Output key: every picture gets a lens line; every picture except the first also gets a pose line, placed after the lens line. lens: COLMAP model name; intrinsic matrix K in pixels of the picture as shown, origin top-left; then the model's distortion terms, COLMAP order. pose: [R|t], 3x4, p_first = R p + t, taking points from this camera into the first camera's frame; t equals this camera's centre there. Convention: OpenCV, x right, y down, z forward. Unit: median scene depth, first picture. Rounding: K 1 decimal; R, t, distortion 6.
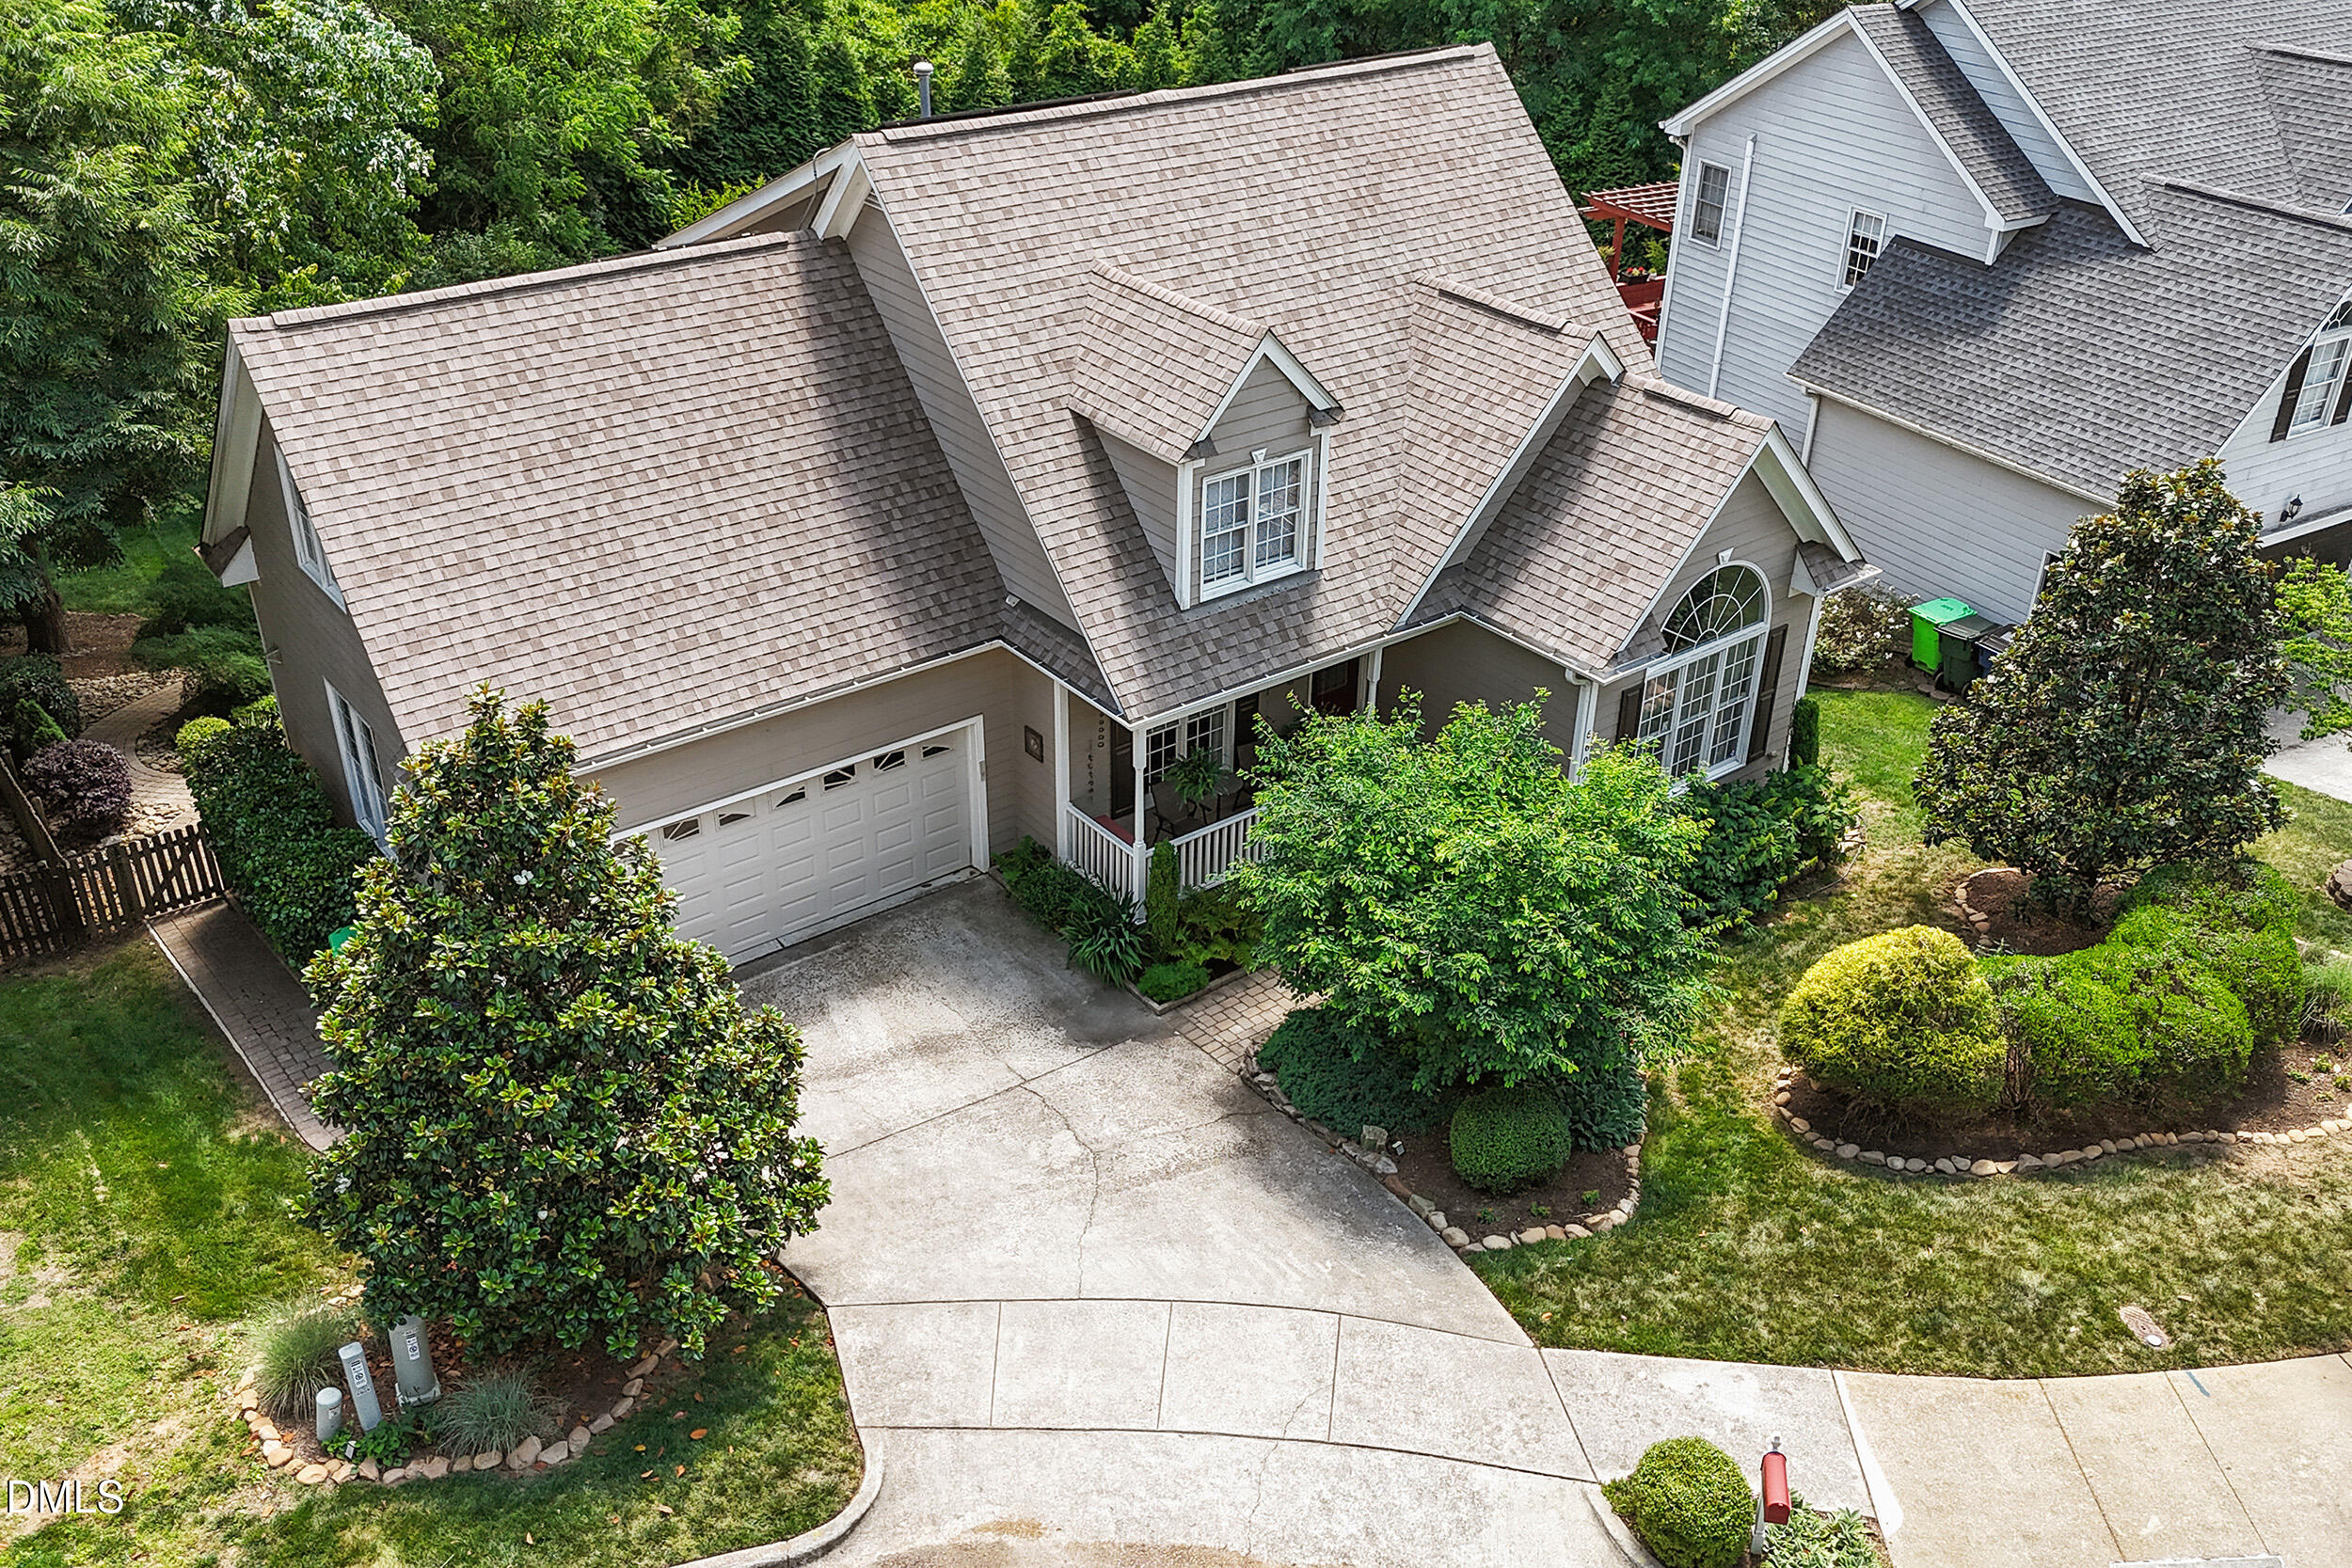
lens RADIAL K [[2052.6, 0, 1192.3], [0, 2052.6, 785.2], [0, 0, 1]] dist [0.061470, -0.018646]
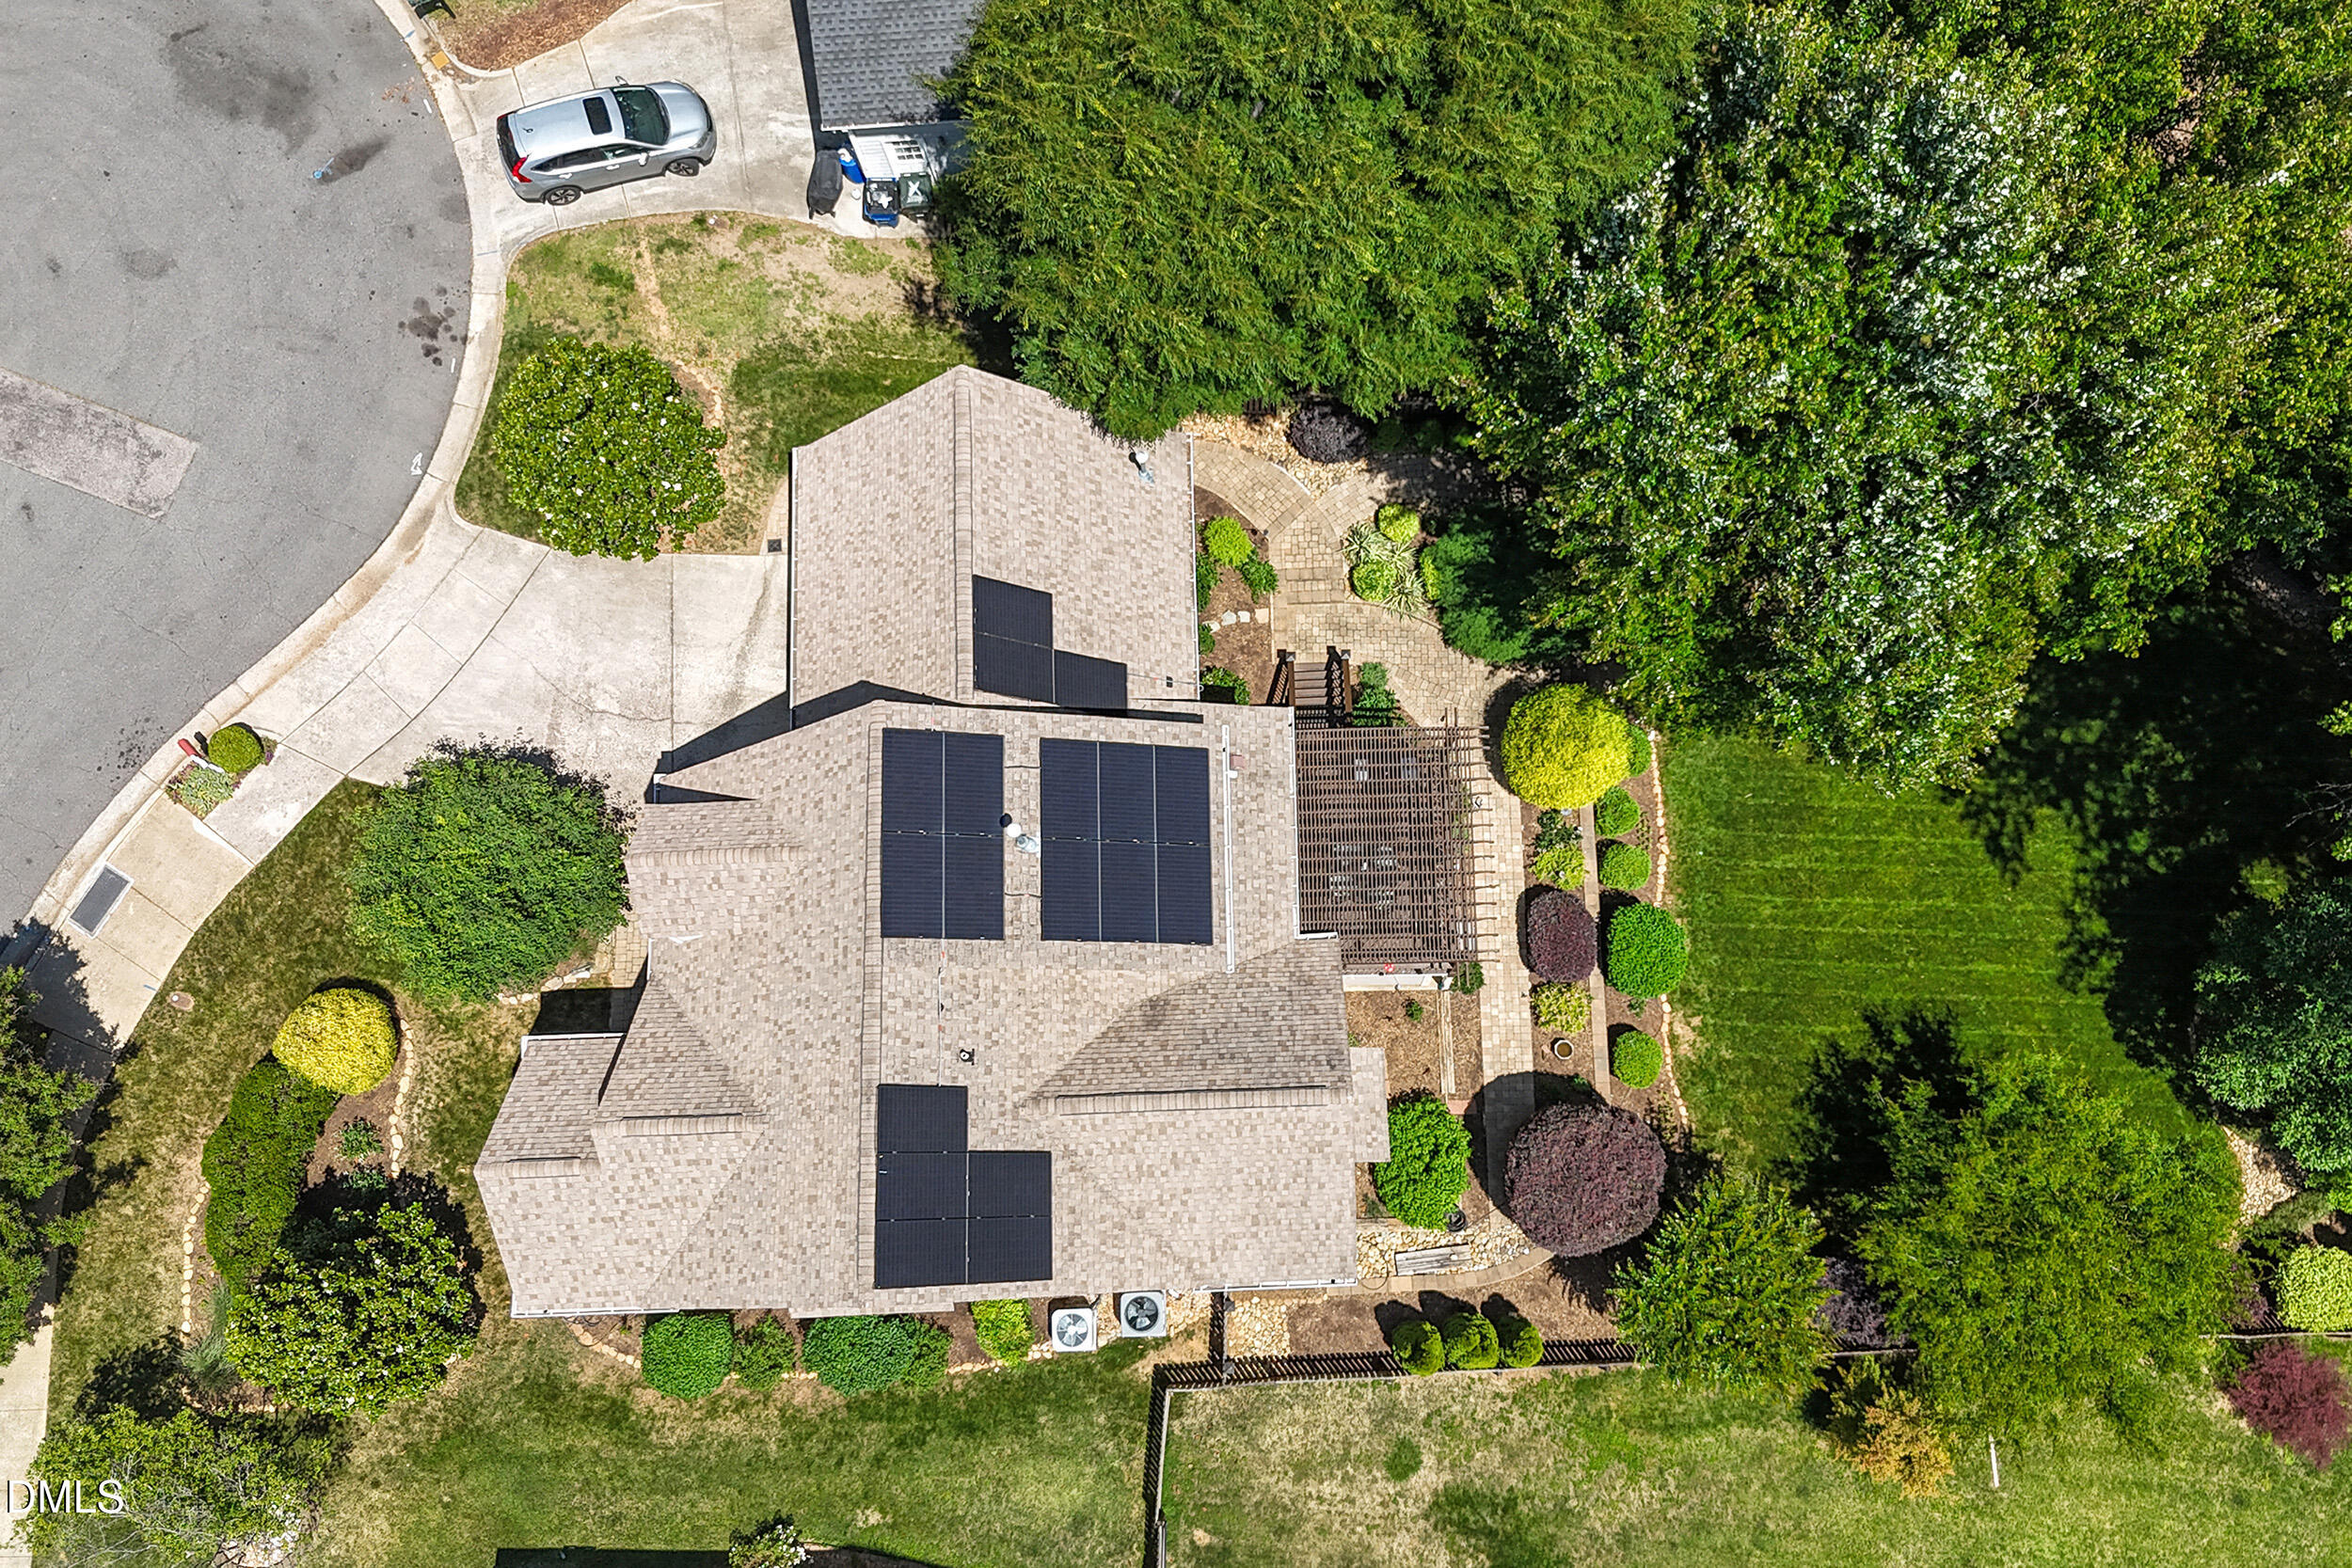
lens RADIAL K [[2045.0, 0, 1230.1], [0, 2045.0, 784.0], [0, 0, 1]] dist [0.085278, -0.074663]
pose [[-0.591592, 0.789693, -0.162492, -0.029697], [-0.387443, -0.101714, 0.916265, -1.805547], [0.707041, 0.605011, 0.366134, 0.674866]]
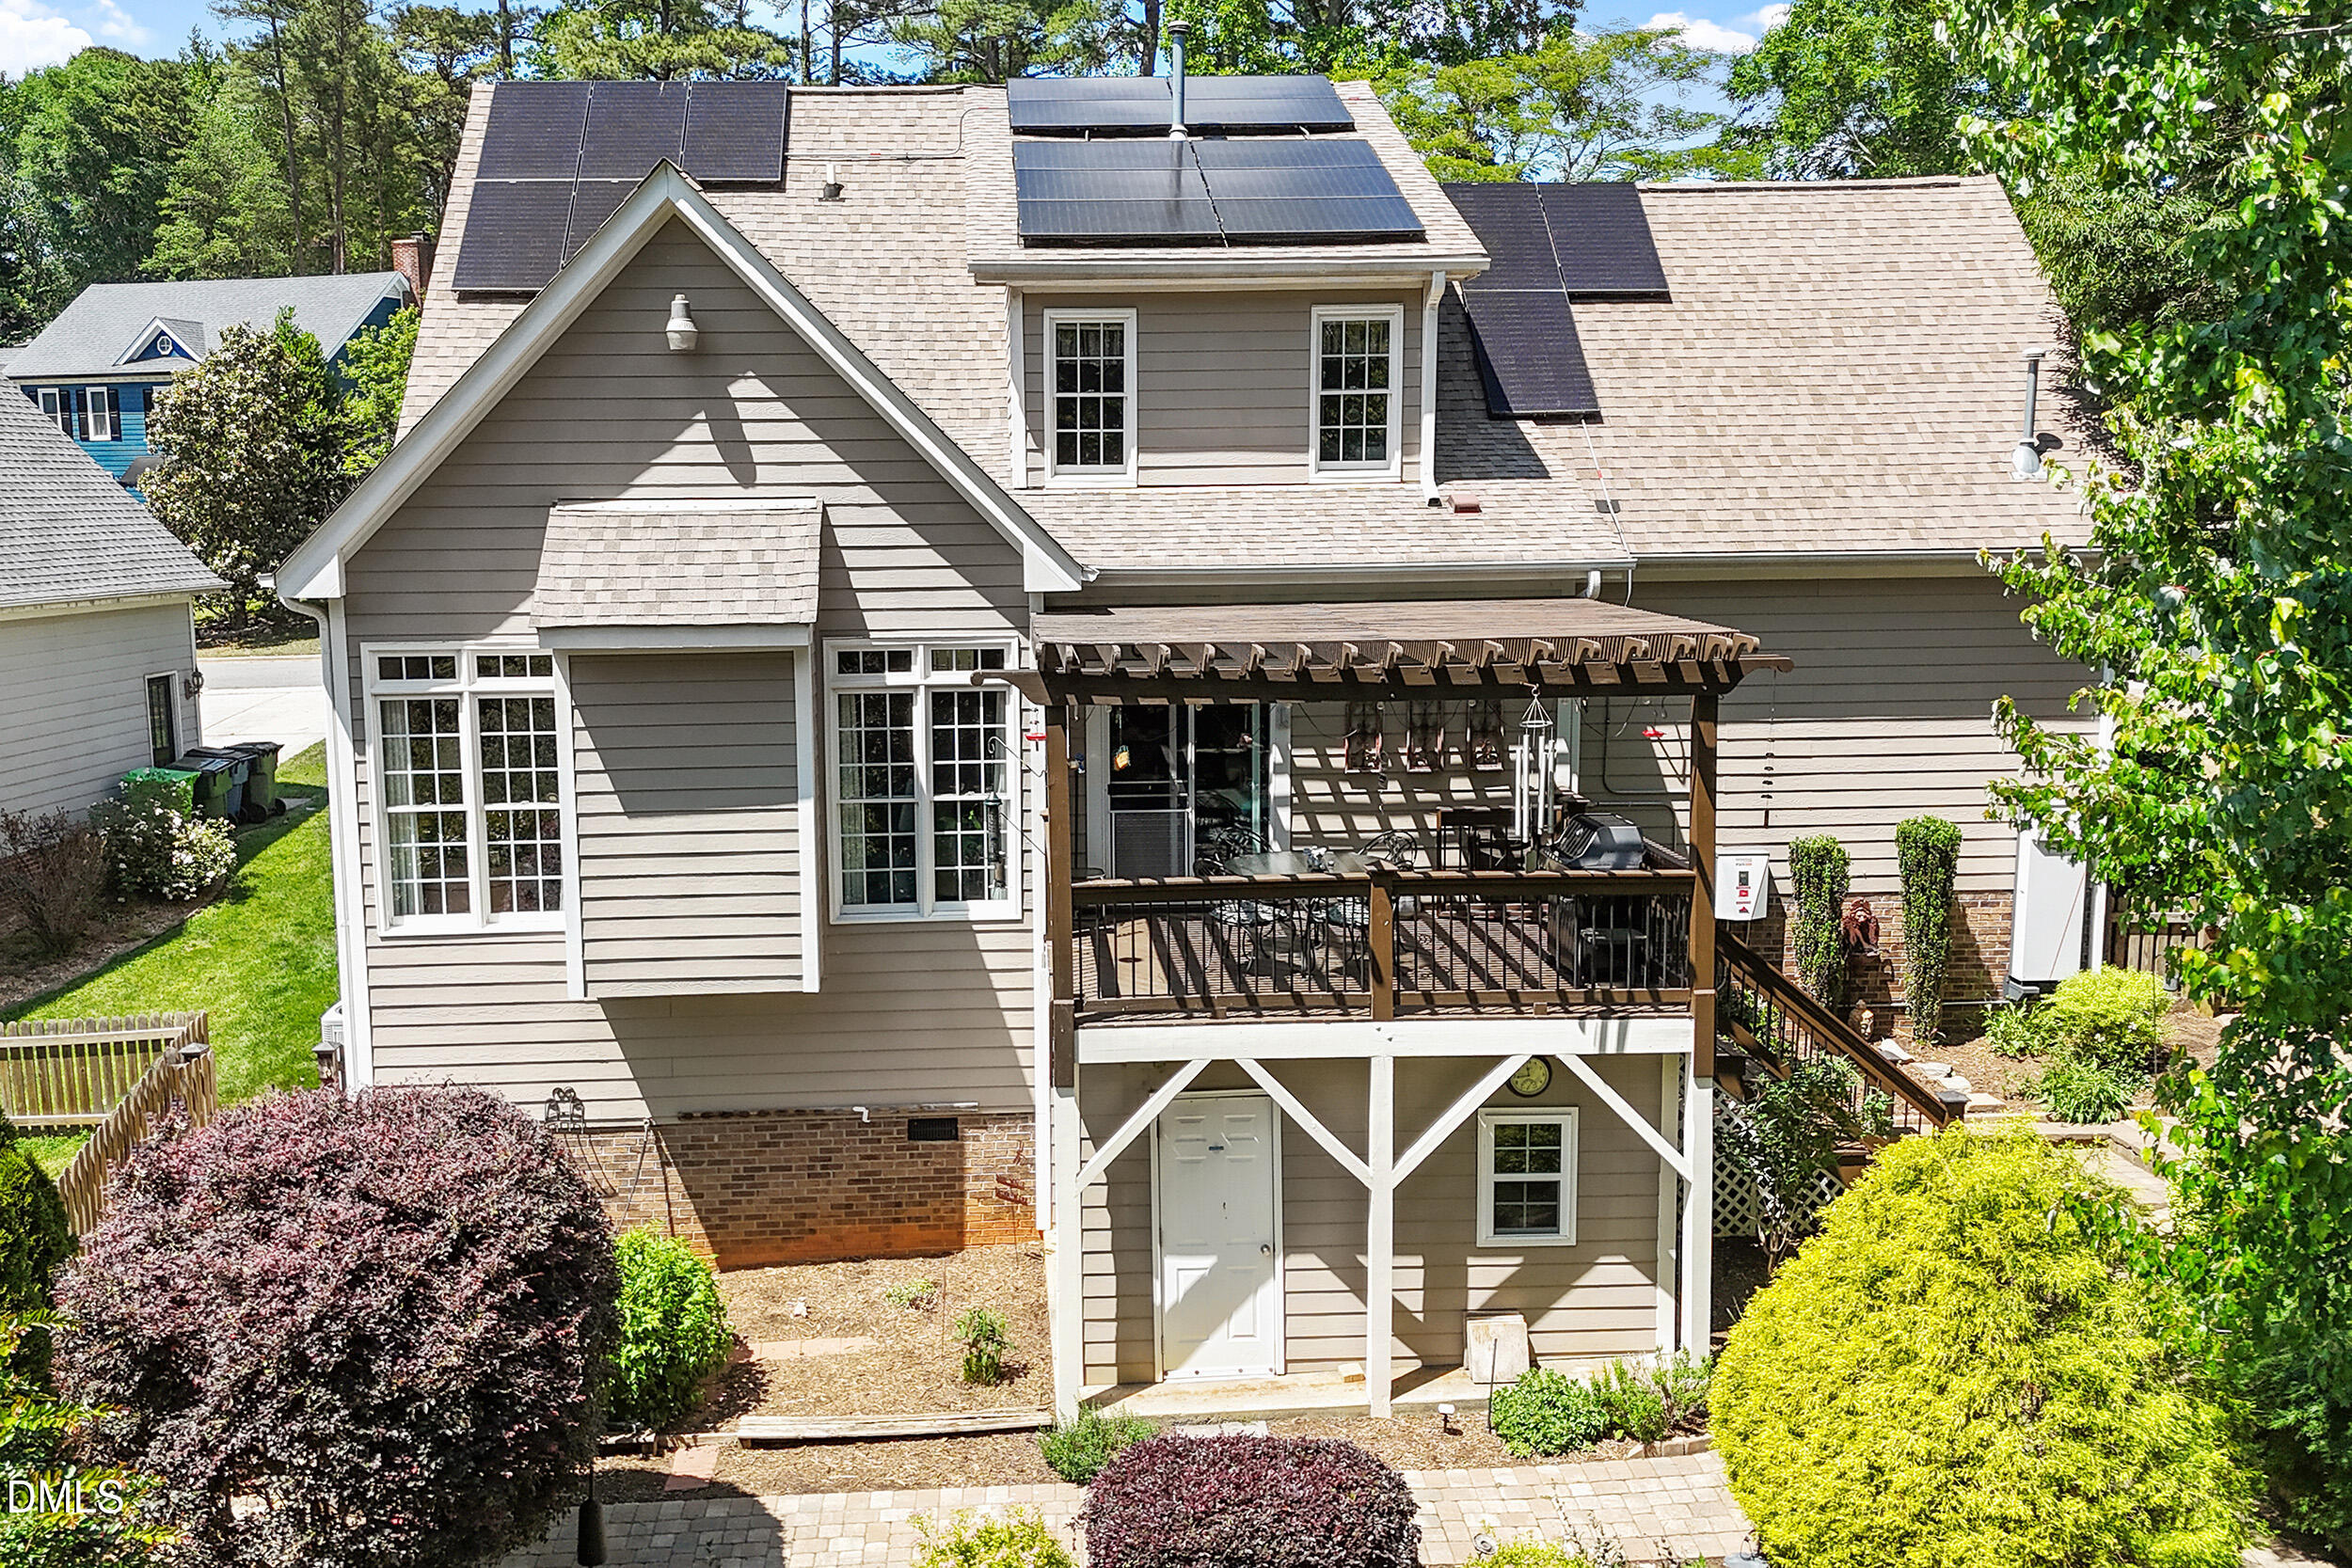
lens RADIAL K [[2040.9, 0, 1091.9], [0, 2040.9, 768.8], [0, 0, 1]] dist [0.084867, -0.000464]
pose [[-0.820352, -0.075790, 0.566814, -0.659961], [0.289062, 0.800270, 0.525368, -0.619697], [-0.493422, 0.594831, -0.634595, 1.919130]]
